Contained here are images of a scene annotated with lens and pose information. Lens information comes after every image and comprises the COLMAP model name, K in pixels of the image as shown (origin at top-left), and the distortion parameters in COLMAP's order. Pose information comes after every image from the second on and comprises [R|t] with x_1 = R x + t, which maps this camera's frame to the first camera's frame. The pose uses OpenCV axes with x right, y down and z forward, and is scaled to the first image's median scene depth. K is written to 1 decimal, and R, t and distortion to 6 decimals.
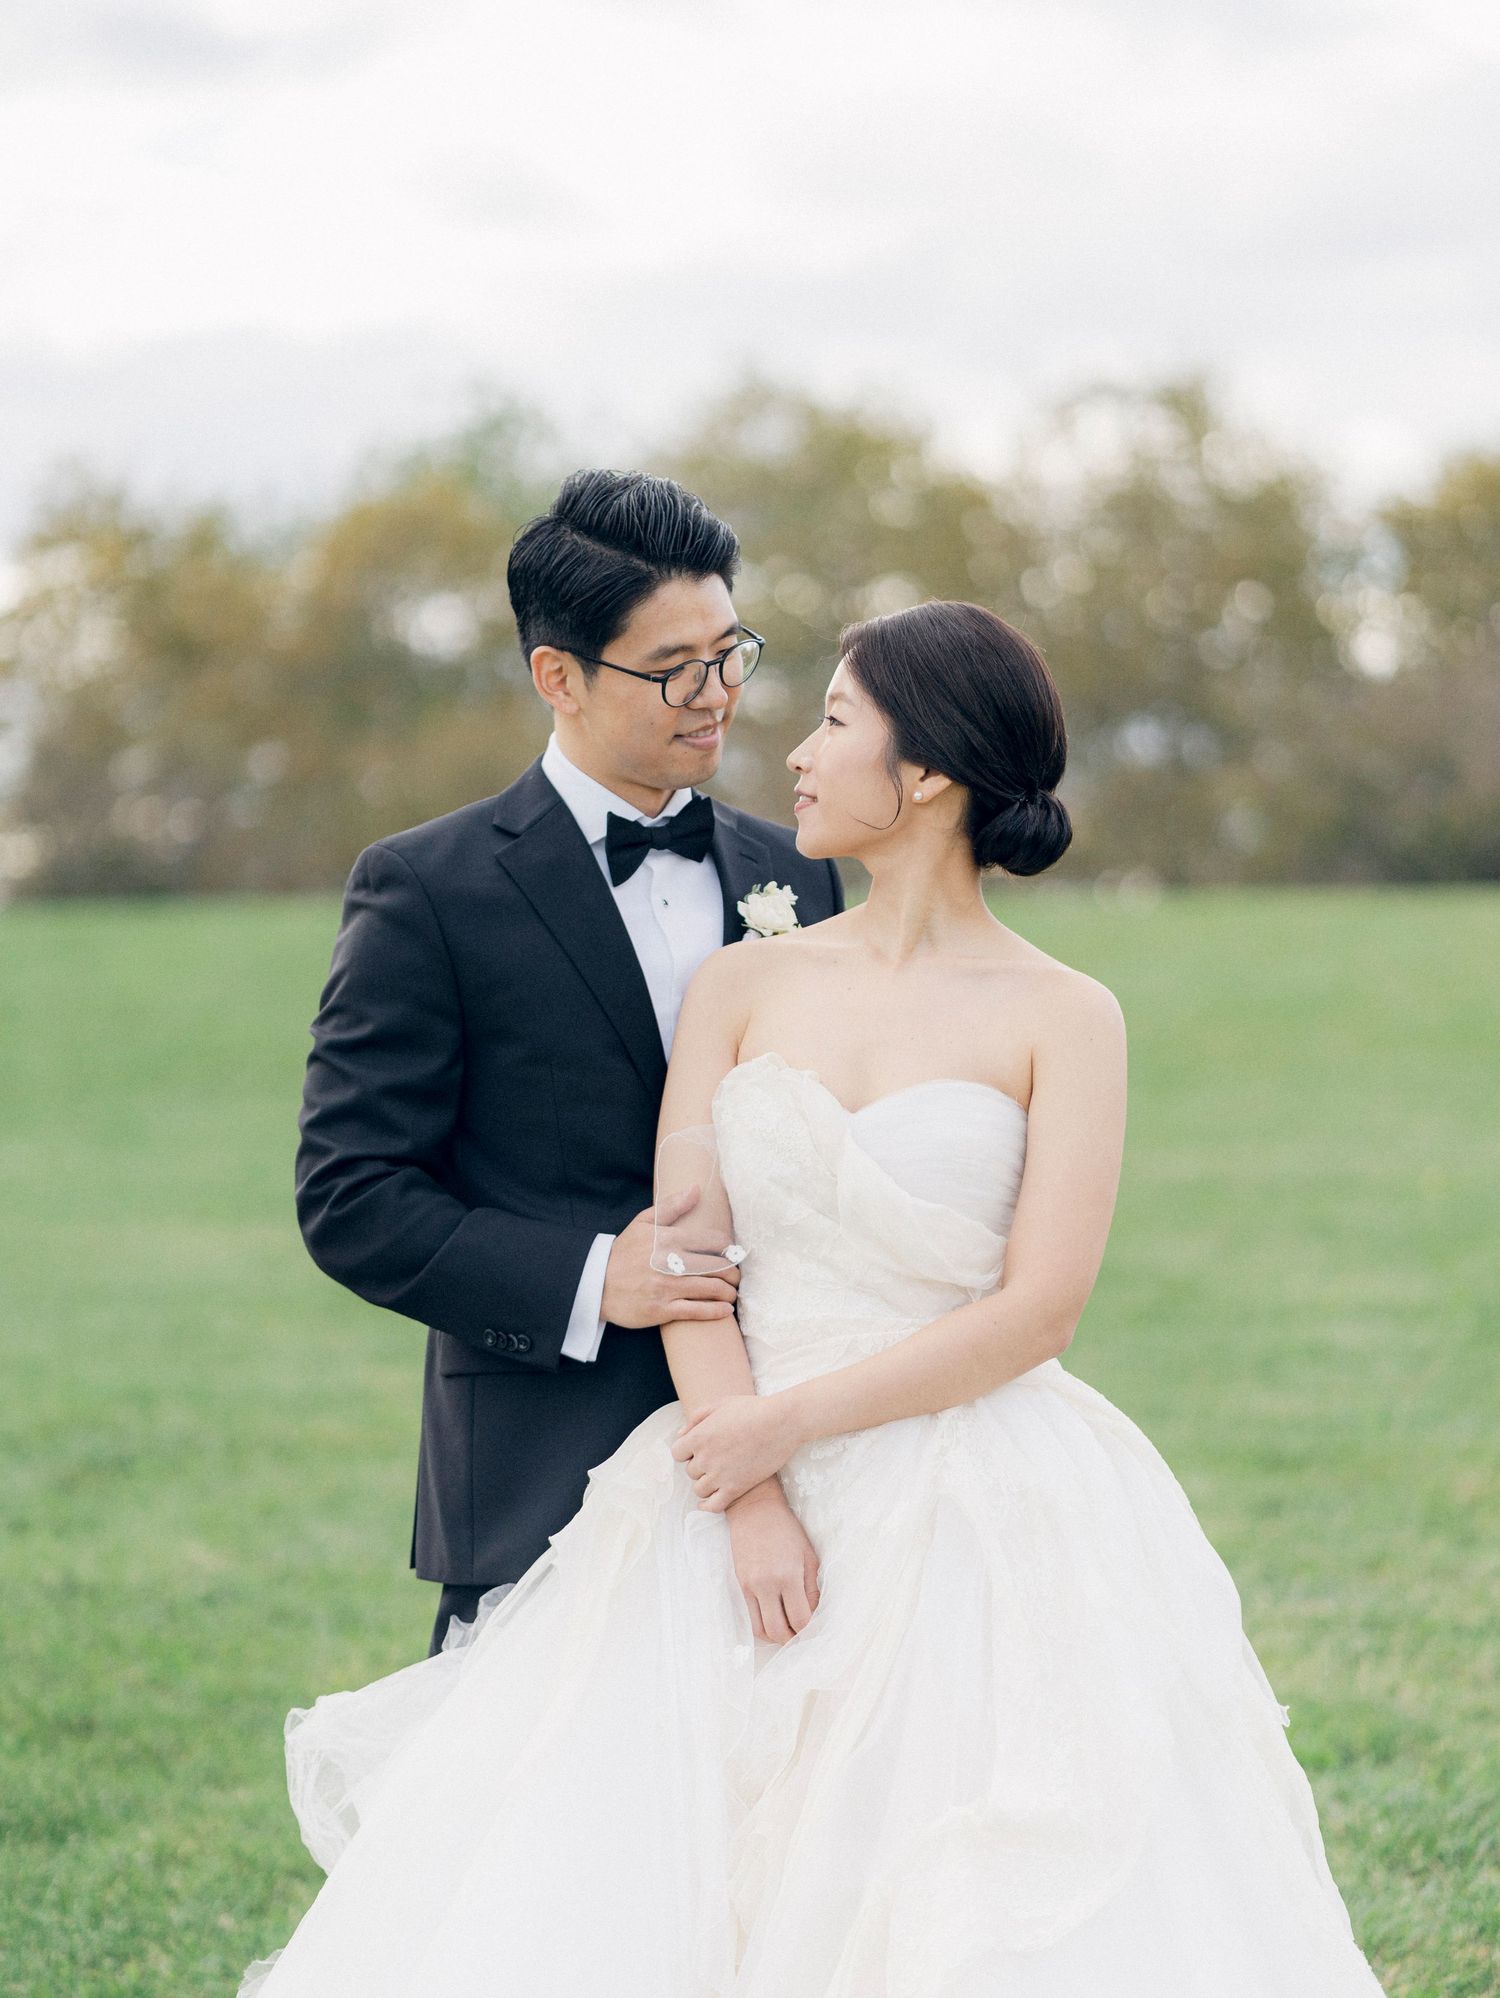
lens RADIAL K [[4916.0, 0, 750.0], [0, 4916.0, 999.0], [0, 0, 1]] dist [-0.386332, 0.041525]
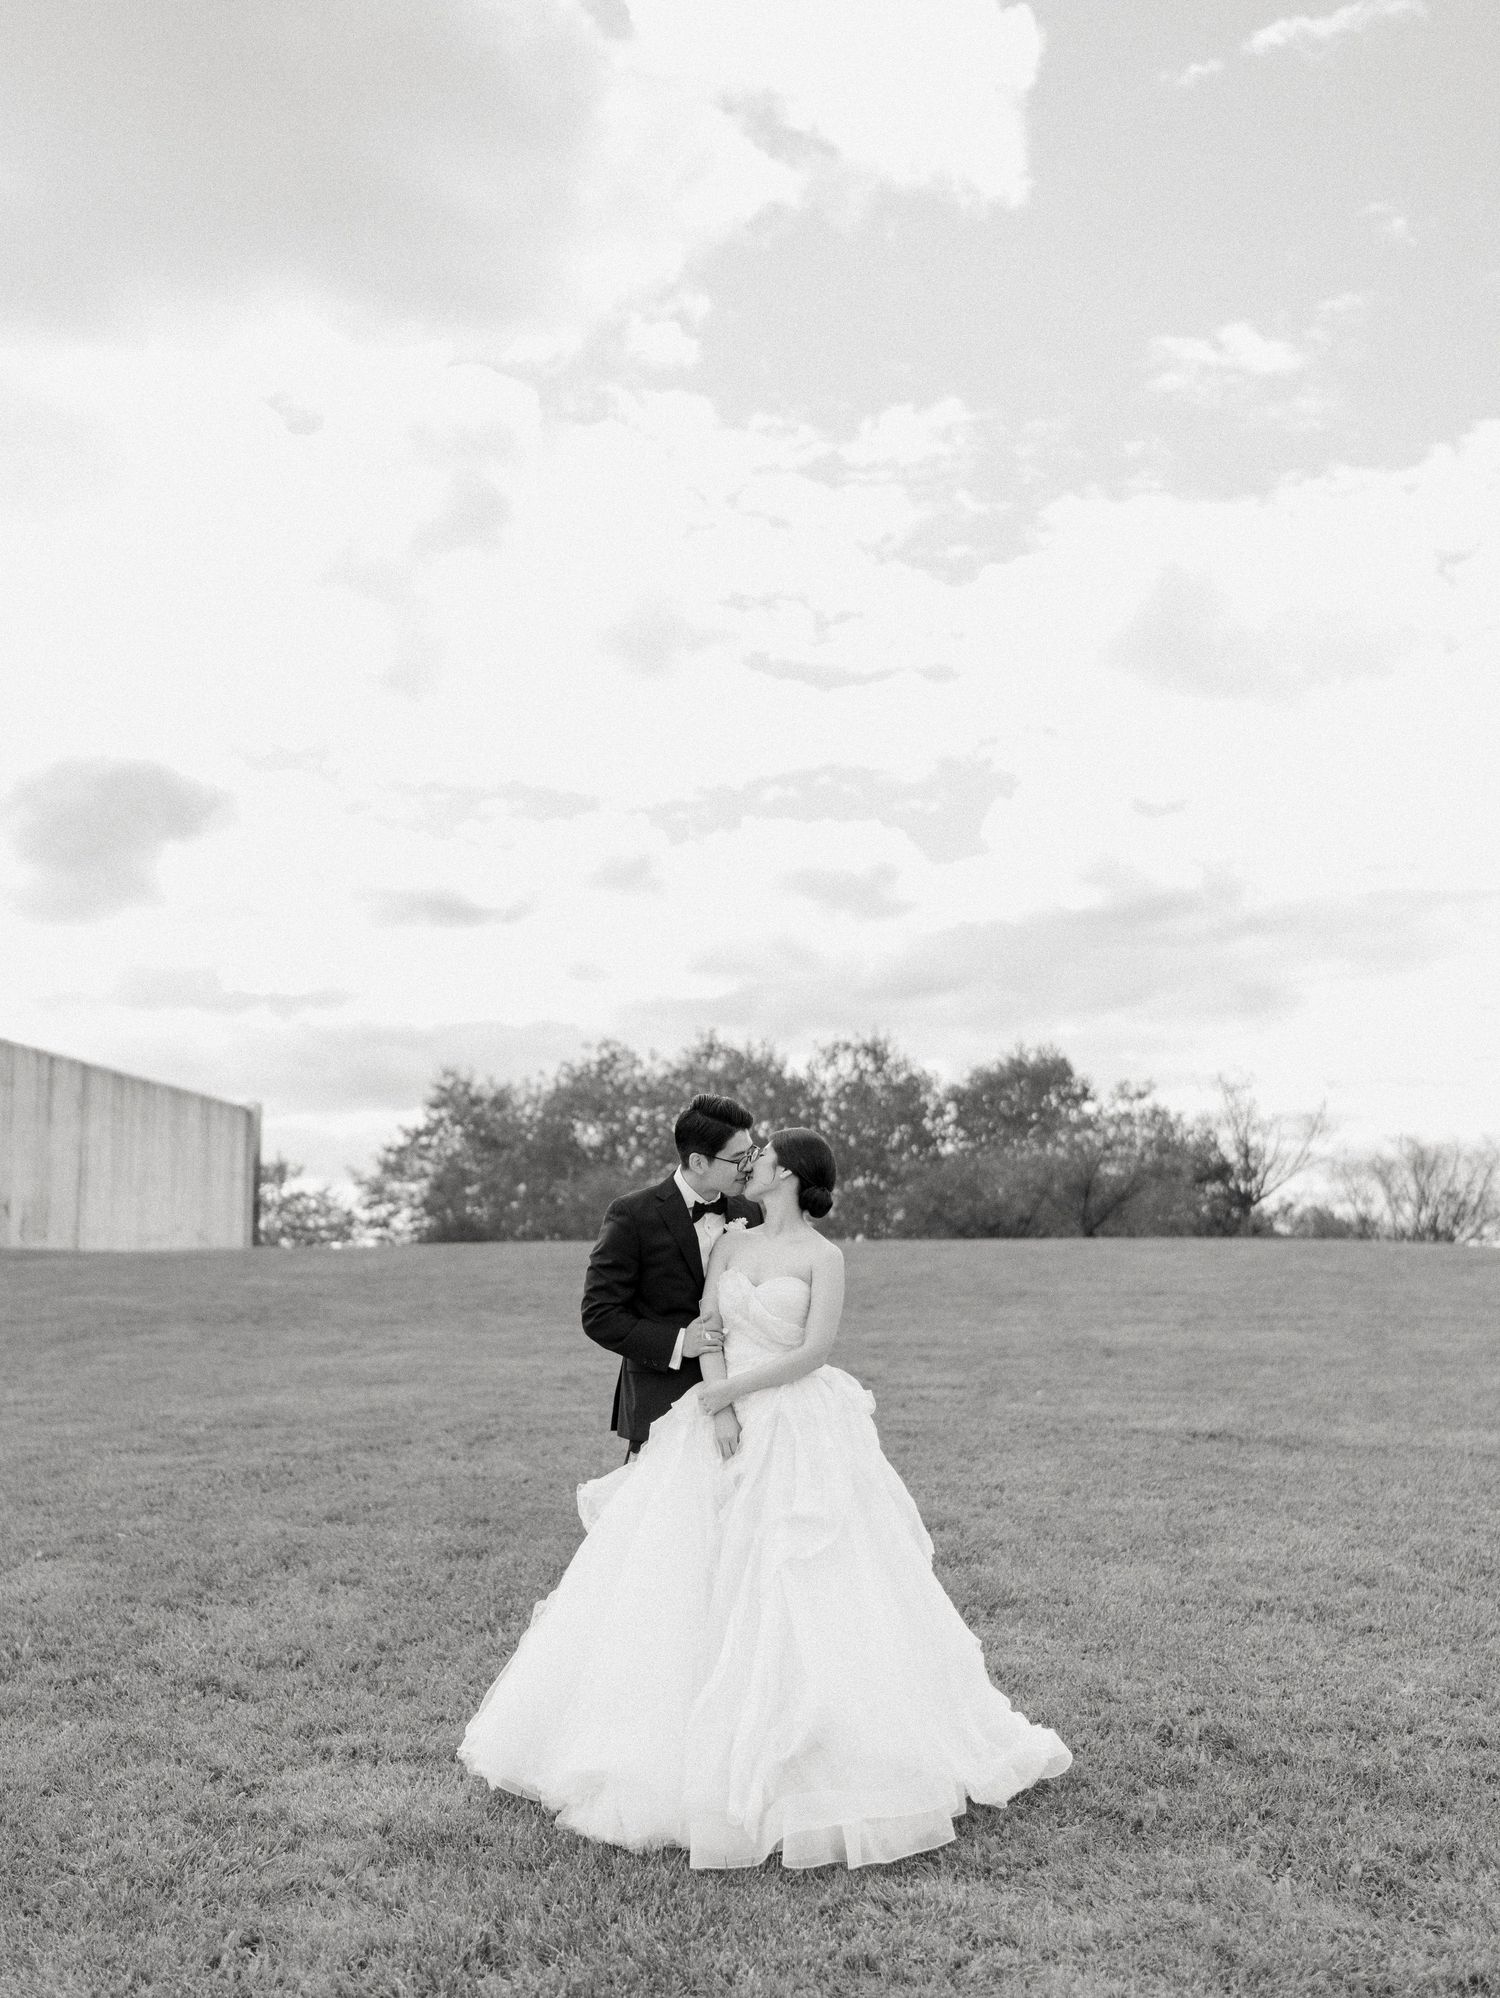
lens RADIAL K [[2243.4, 0, 750.0], [0, 2243.4, 999.0], [0, 0, 1]] dist [-0.105525, 0.003995]
pose [[0.999669, 0.006898, 0.024787, -0.016020], [-0.003441, 0.990584, -0.136860, 0.024202], [-0.025498, 0.136729, 0.990280, -0.319989]]
